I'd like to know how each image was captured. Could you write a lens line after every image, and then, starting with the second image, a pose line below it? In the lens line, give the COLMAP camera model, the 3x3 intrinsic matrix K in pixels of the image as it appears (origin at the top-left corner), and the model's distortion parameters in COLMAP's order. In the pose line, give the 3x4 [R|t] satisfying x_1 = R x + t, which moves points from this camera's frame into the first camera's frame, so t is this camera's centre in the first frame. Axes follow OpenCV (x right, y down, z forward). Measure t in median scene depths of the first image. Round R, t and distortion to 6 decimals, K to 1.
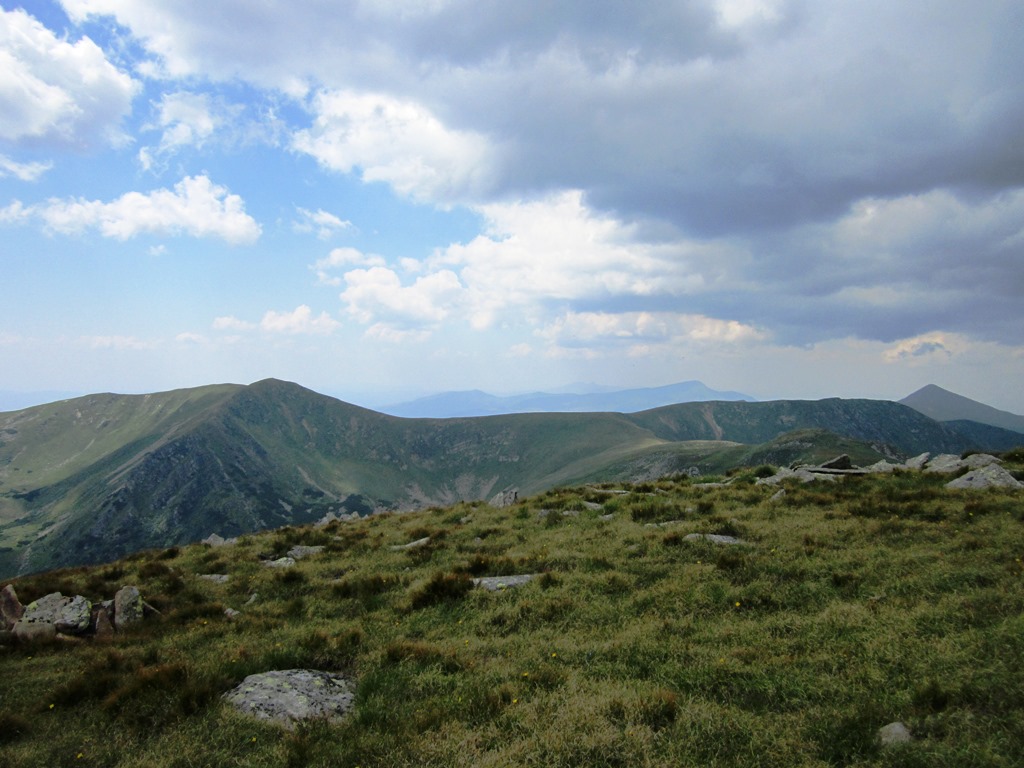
lens RADIAL K [[848.3, 0, 512.6], [0, 848.3, 380.6], [0, 0, 1]] dist [-0.043770, 0.009569]
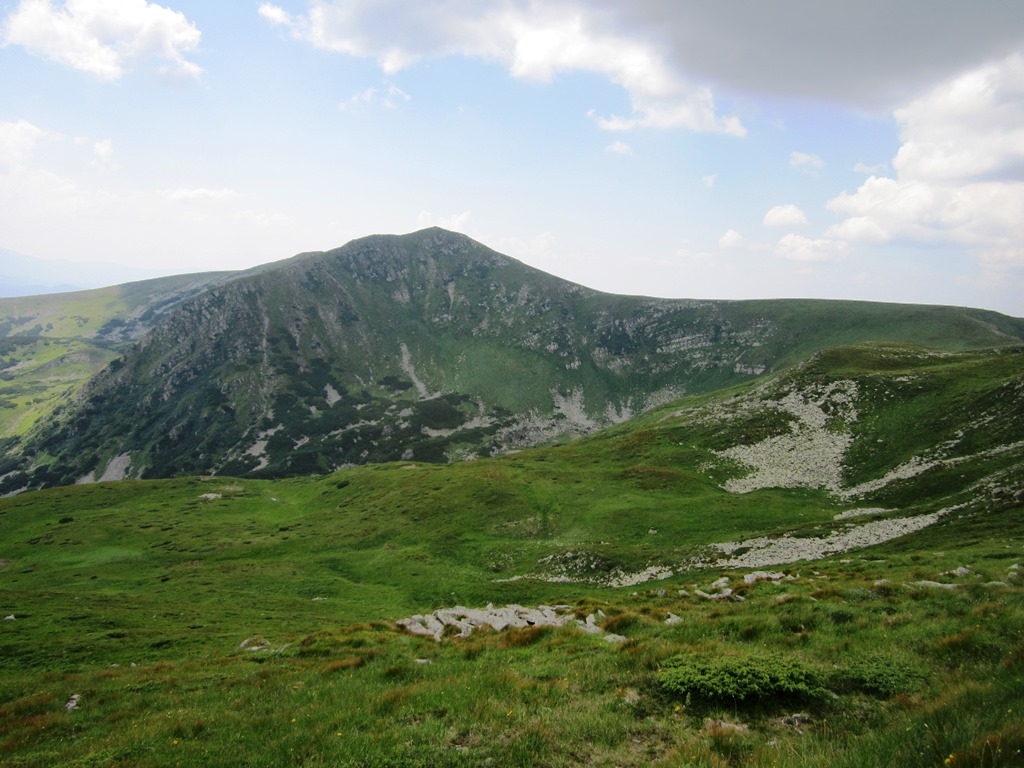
lens RADIAL K [[848.3, 0, 515.7], [0, 848.3, 391.3], [0, 0, 1]] dist [-0.043770, 0.009569]
pose [[0.849525, 0.111594, -0.515610, 0.174965], [-0.057822, 0.991179, 0.119253, 0.050000], [0.524369, -0.071495, 0.848484, 0.444424]]
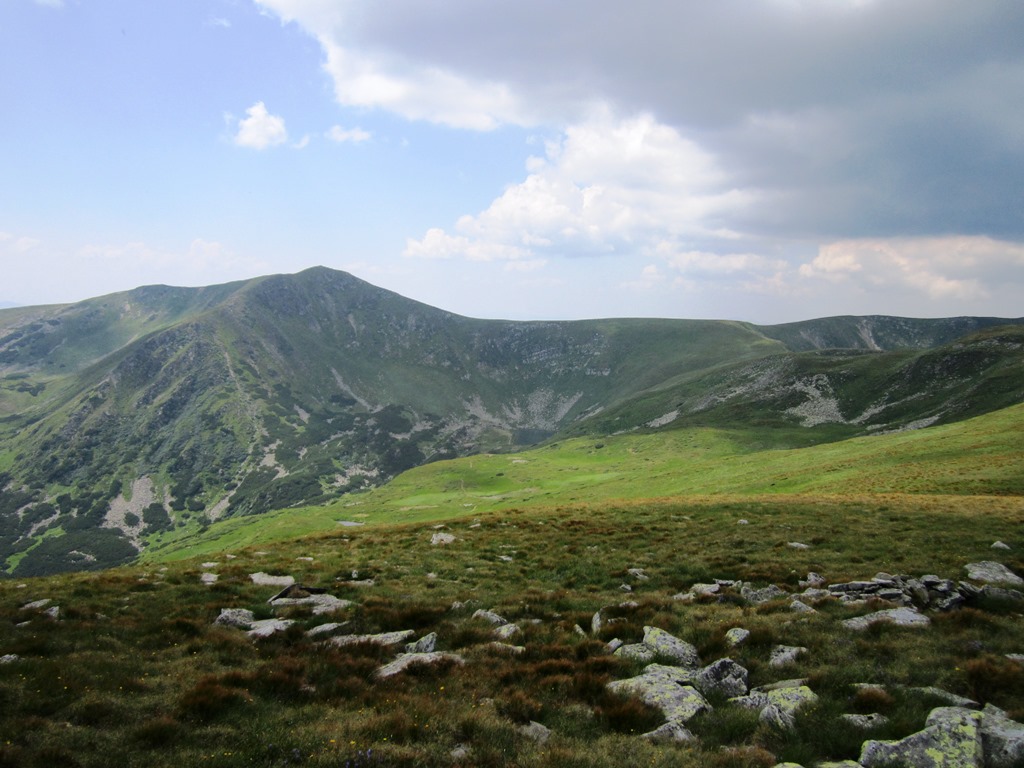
lens RADIAL K [[848.3, 0, 515.4], [0, 848.3, 386.0], [0, 0, 1]] dist [-0.043770, 0.009569]
pose [[0.983609, 0.043205, -0.175062, 0.064122], [-0.028077, 0.995726, 0.087989, 0.039701], [0.178116, -0.081632, 0.980618, 0.213749]]
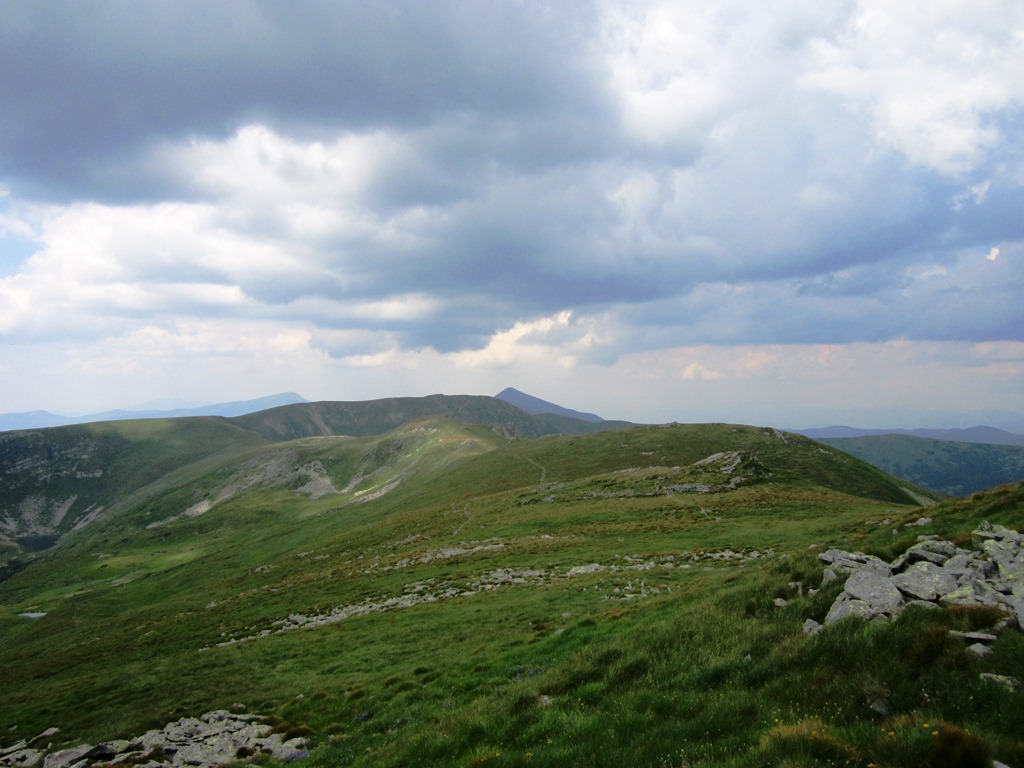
lens RADIAL K [[848.3, 0, 510.9], [0, 848.3, 380.0], [0, 0, 1]] dist [-0.043770, 0.009569]
pose [[0.891124, -0.024107, 0.453119, -0.006949], [0.031116, 0.999484, -0.008020, 0.018544], [-0.452692, 0.021247, 0.891414, 0.056423]]
